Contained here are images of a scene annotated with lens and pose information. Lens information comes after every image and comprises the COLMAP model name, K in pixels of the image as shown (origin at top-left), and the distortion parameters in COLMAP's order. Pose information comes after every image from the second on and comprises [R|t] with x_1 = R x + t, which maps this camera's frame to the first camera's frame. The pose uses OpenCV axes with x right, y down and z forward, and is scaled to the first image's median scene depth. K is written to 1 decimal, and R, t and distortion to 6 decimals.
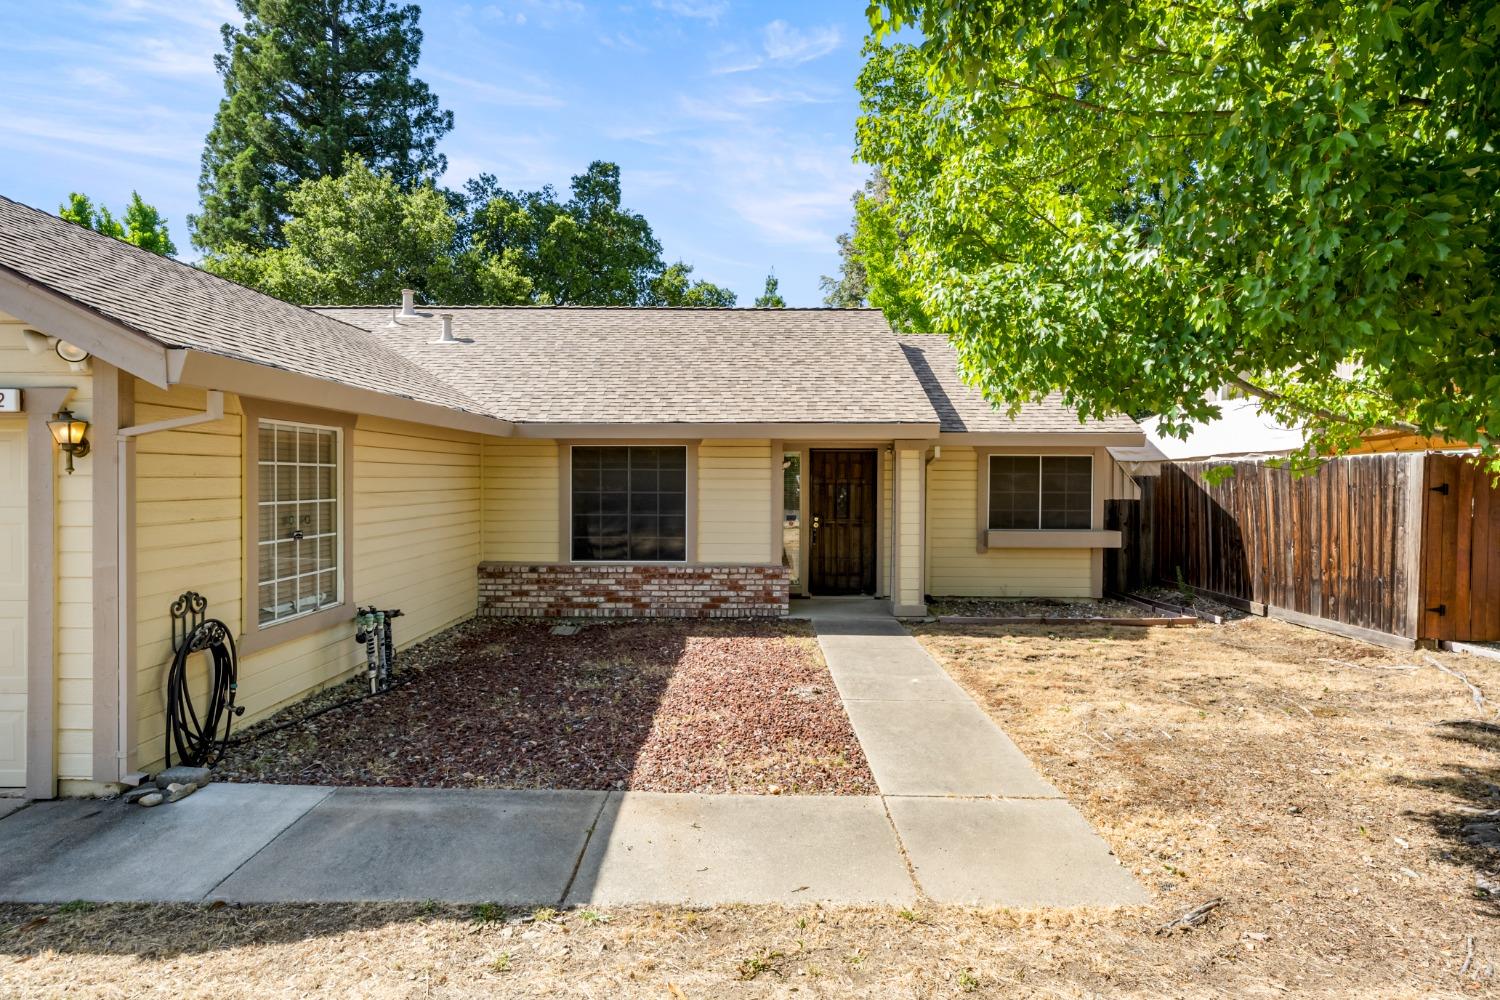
lens RADIAL K [[838.2, 0, 749.5], [0, 838.2, 497.9], [0, 0, 1]] dist [0.002913, 0.001372]
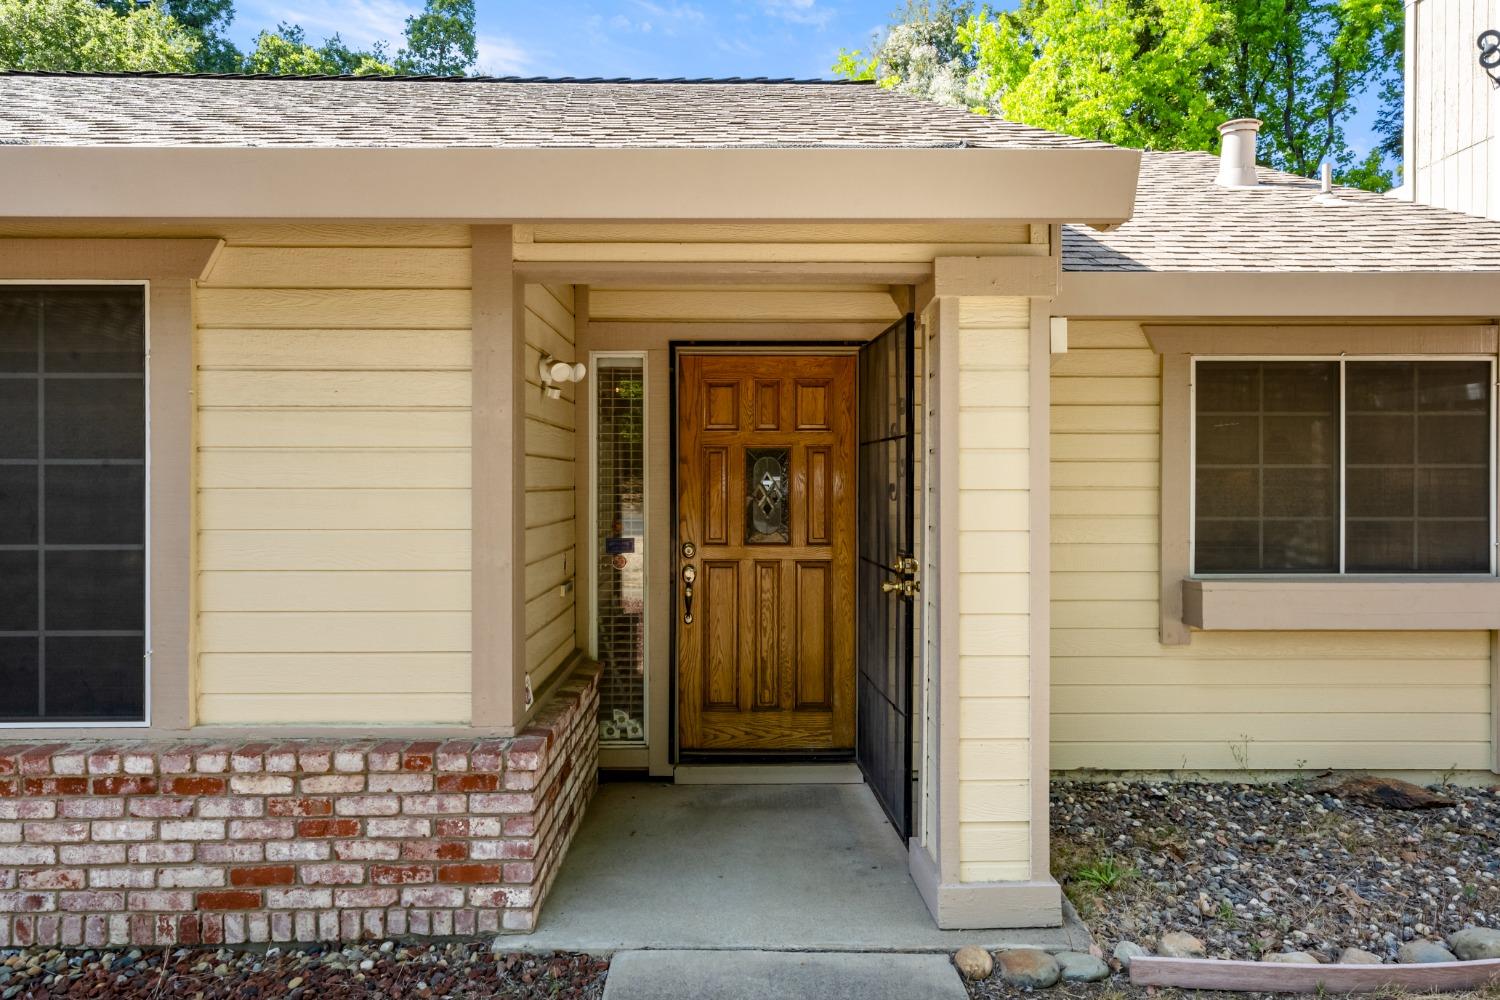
lens RADIAL K [[864.2, 0, 747.8], [0, 864.2, 496.7], [0, 0, 1]] dist [0.006486, 0.000668]
pose [[0.999863, -0.005499, 0.015631, 0.109783], [0.005622, 0.999954, -0.007829, 0.008164], [-0.015587, 0.007916, 0.999847, 0.730613]]
